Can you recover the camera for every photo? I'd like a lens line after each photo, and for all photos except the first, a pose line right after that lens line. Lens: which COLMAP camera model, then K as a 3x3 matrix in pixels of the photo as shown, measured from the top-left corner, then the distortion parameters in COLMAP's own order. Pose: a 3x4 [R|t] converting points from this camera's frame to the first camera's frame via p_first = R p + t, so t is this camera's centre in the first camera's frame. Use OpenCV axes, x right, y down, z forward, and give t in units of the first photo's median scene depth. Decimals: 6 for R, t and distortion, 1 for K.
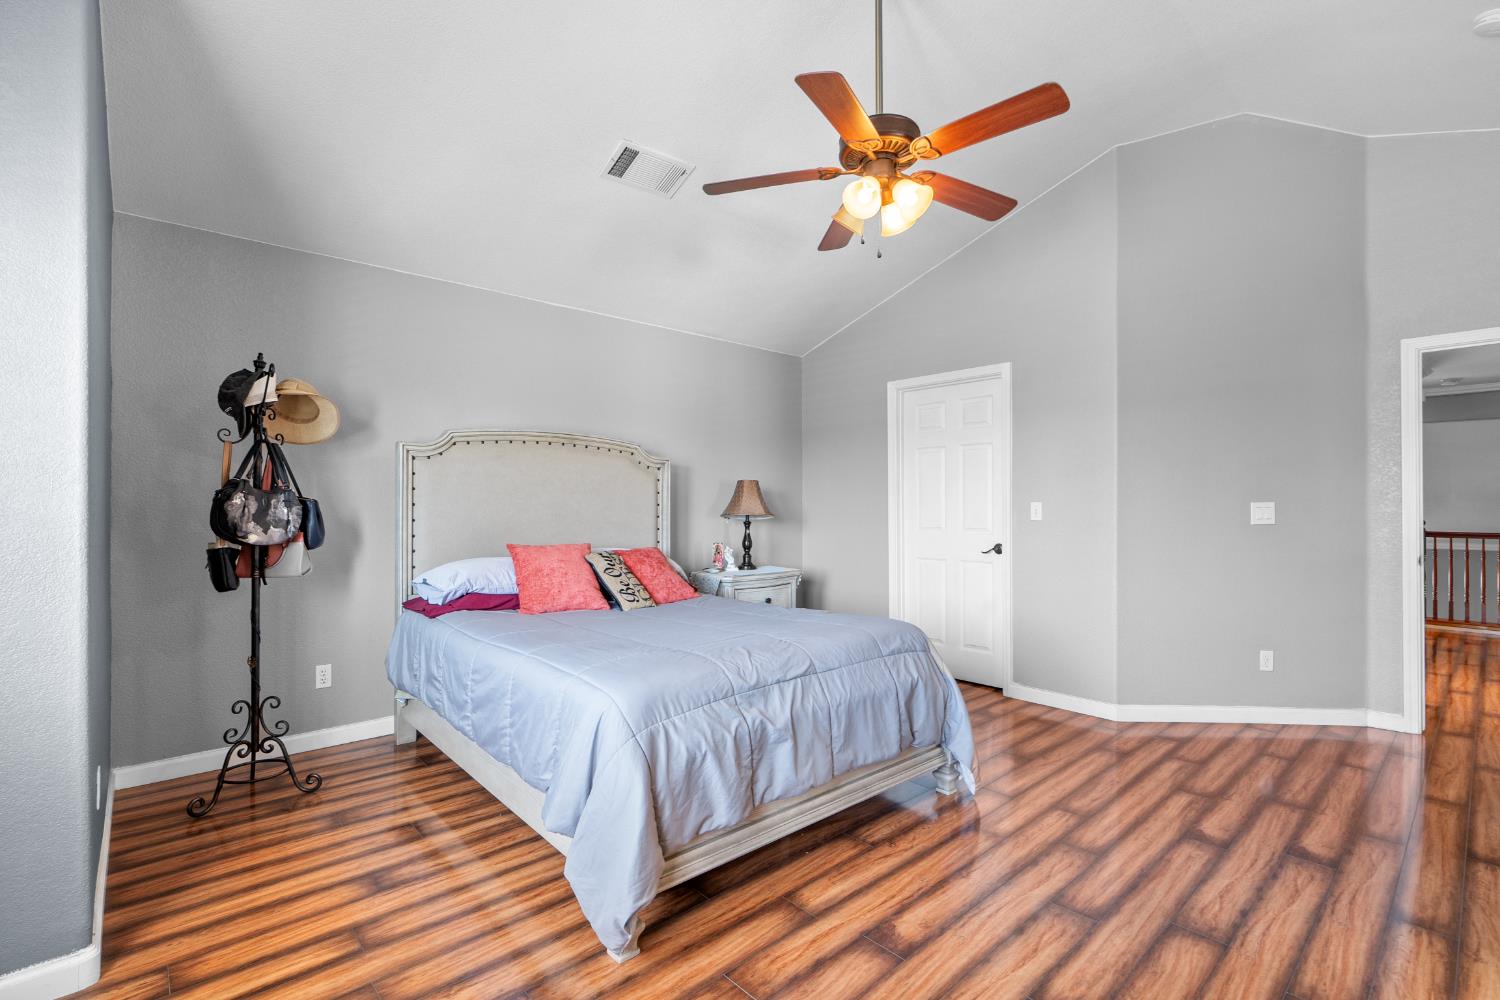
lens RADIAL K [[683.1, 0, 750.0], [0, 683.1, 500.0], [0, 0, 1]] dist [0.000543, 0.000108]
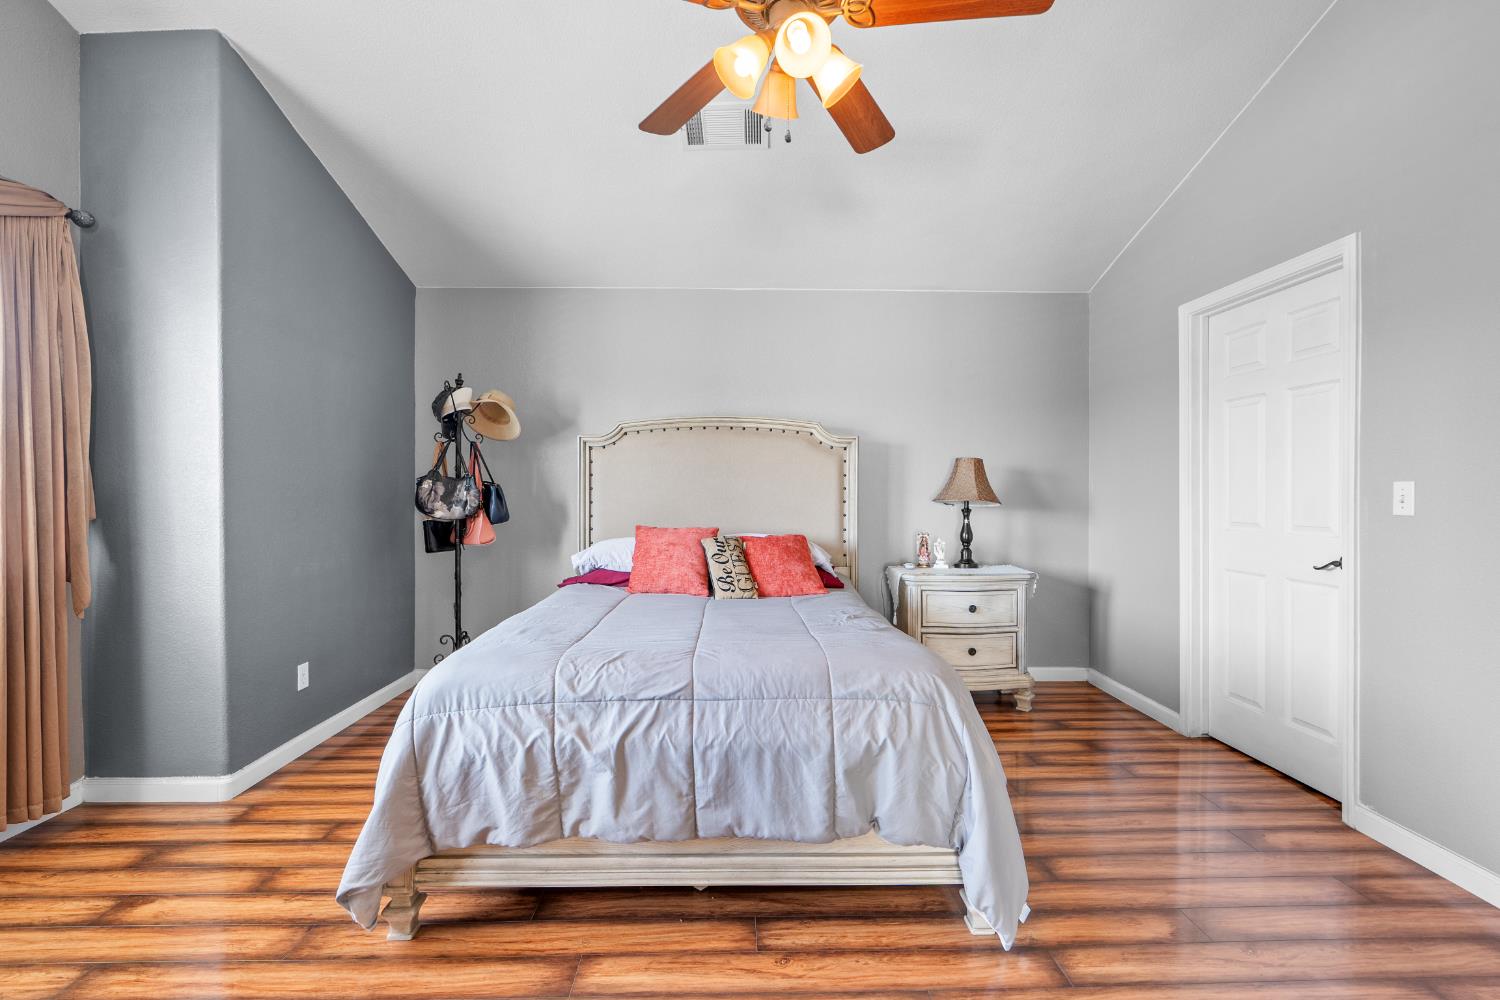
lens RADIAL K [[672.7, 0, 746.3], [0, 672.7, 487.0], [0, 0, 1]] dist [-0.005155, 0.000295]
pose [[0.755867, -0.004364, -0.654711, 0.518664], [0.005867, 0.999983, 0.000108, 0.006299], [0.654699, -0.003923, 0.755879, 0.360032]]
